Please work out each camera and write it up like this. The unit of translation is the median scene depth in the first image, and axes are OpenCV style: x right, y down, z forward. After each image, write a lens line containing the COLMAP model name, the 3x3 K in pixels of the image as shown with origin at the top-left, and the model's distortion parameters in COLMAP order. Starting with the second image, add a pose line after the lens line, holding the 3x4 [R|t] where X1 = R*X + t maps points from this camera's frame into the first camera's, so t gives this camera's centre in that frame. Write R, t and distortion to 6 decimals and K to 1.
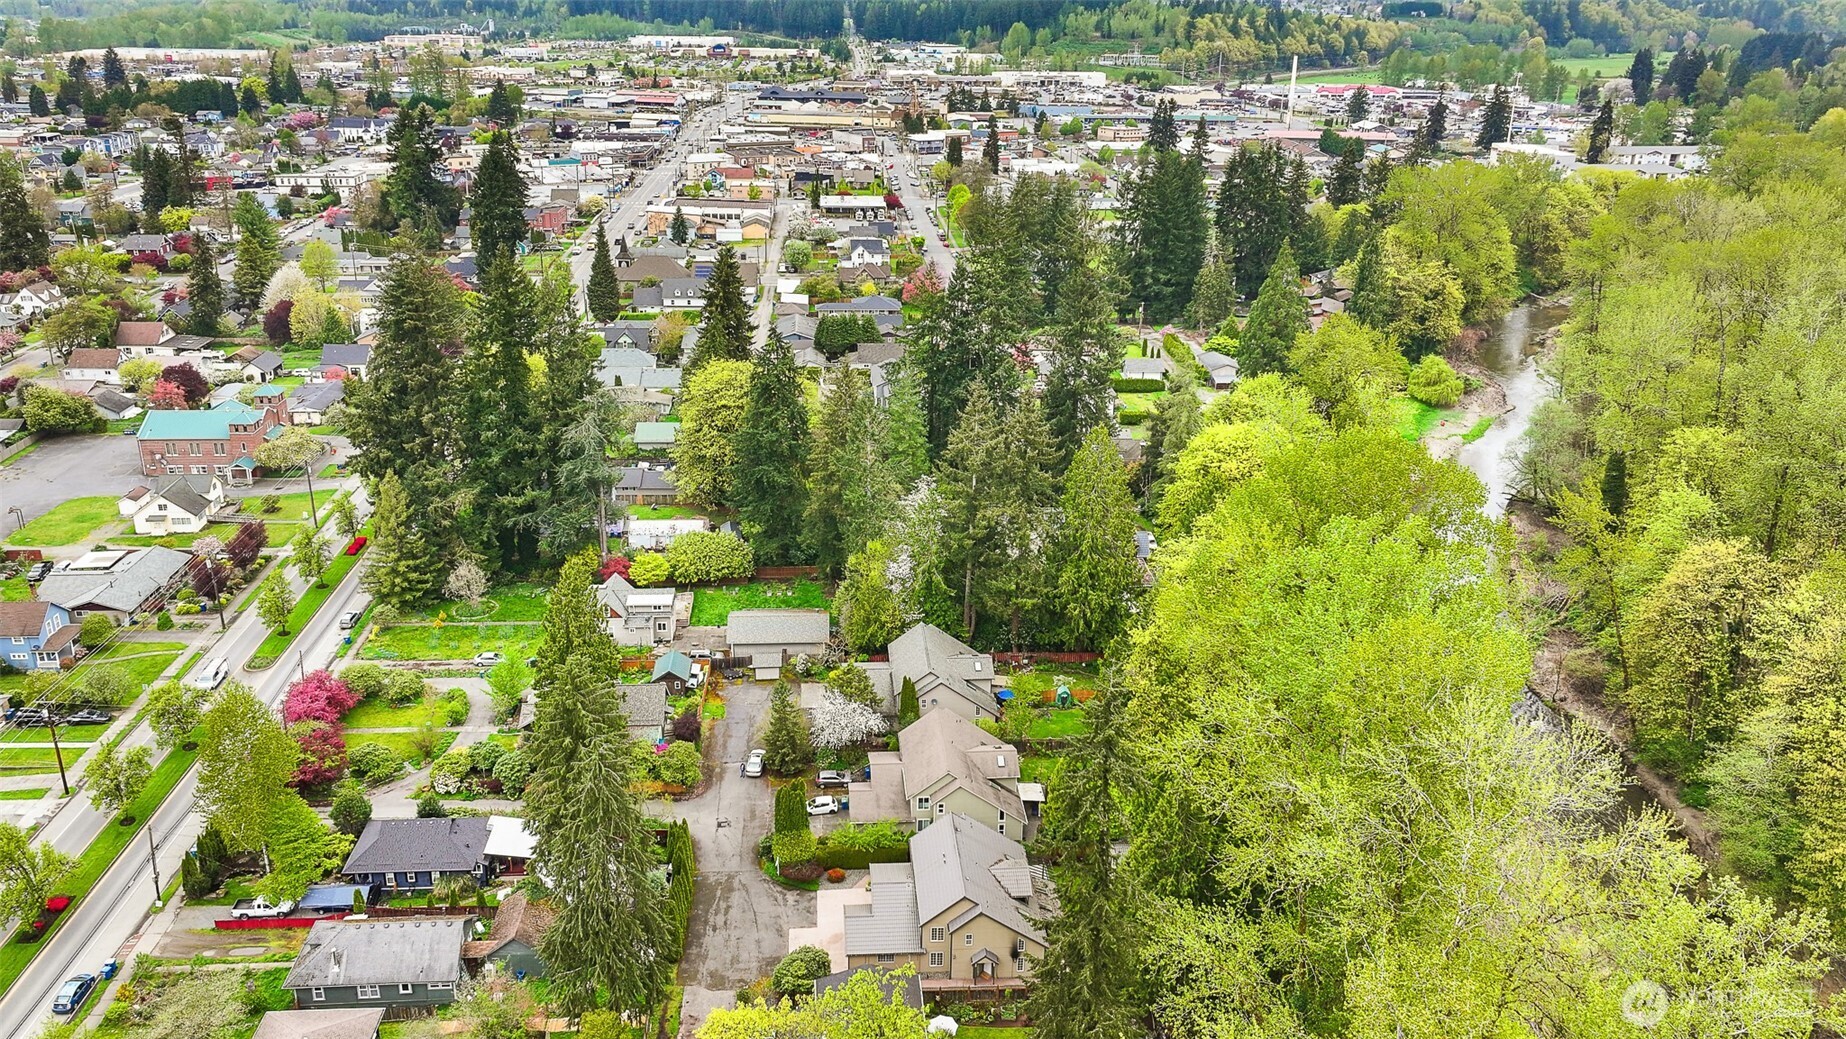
lens RADIAL K [[1284.8, 0, 862.0], [0, 1284.8, 517.5], [0, 0, 1]] dist [0.007725, 0.005744]
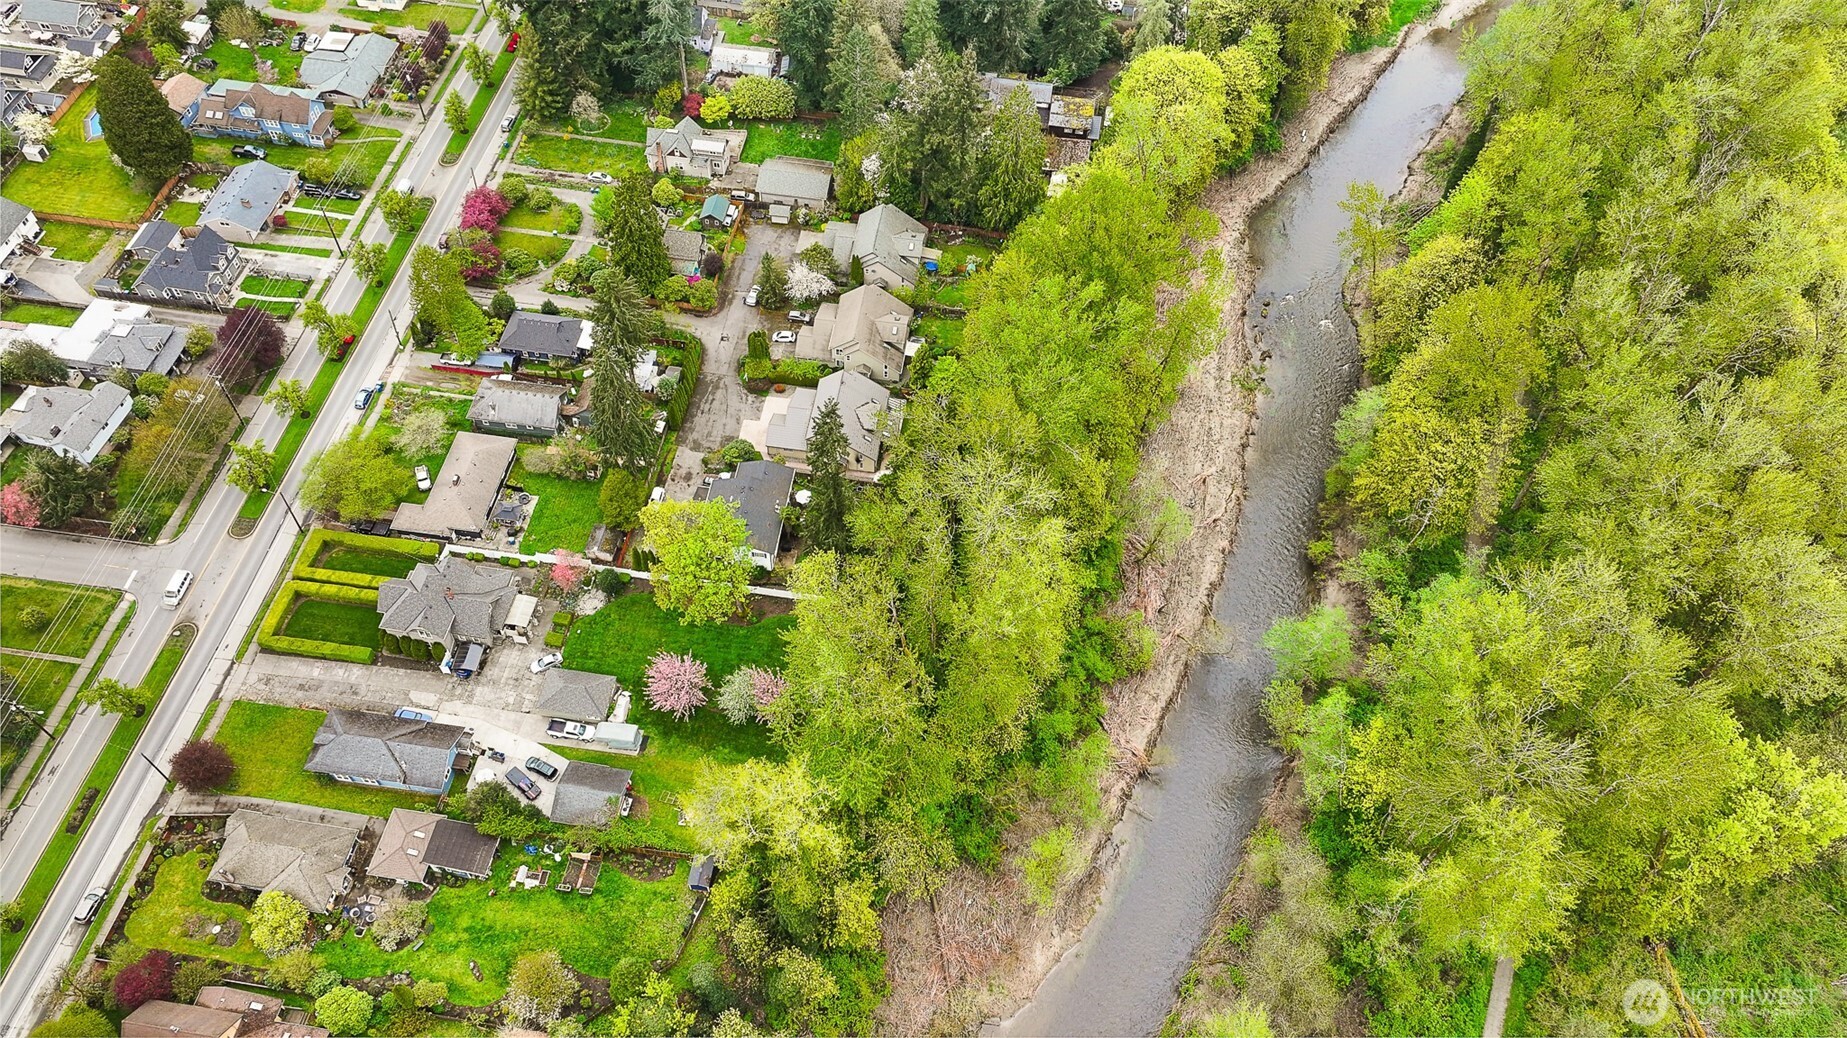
lens RADIAL K [[1261.8, 0, 923.5], [0, 1261.8, 519.0], [0, 0, 1]] dist [0.000379, -0.001718]
pose [[0.981438, 0.167895, -0.092685, 0.294286], [-0.086978, 0.820406, 0.565127, -0.450423], [0.170921, -0.546576, 0.819781, -0.349282]]
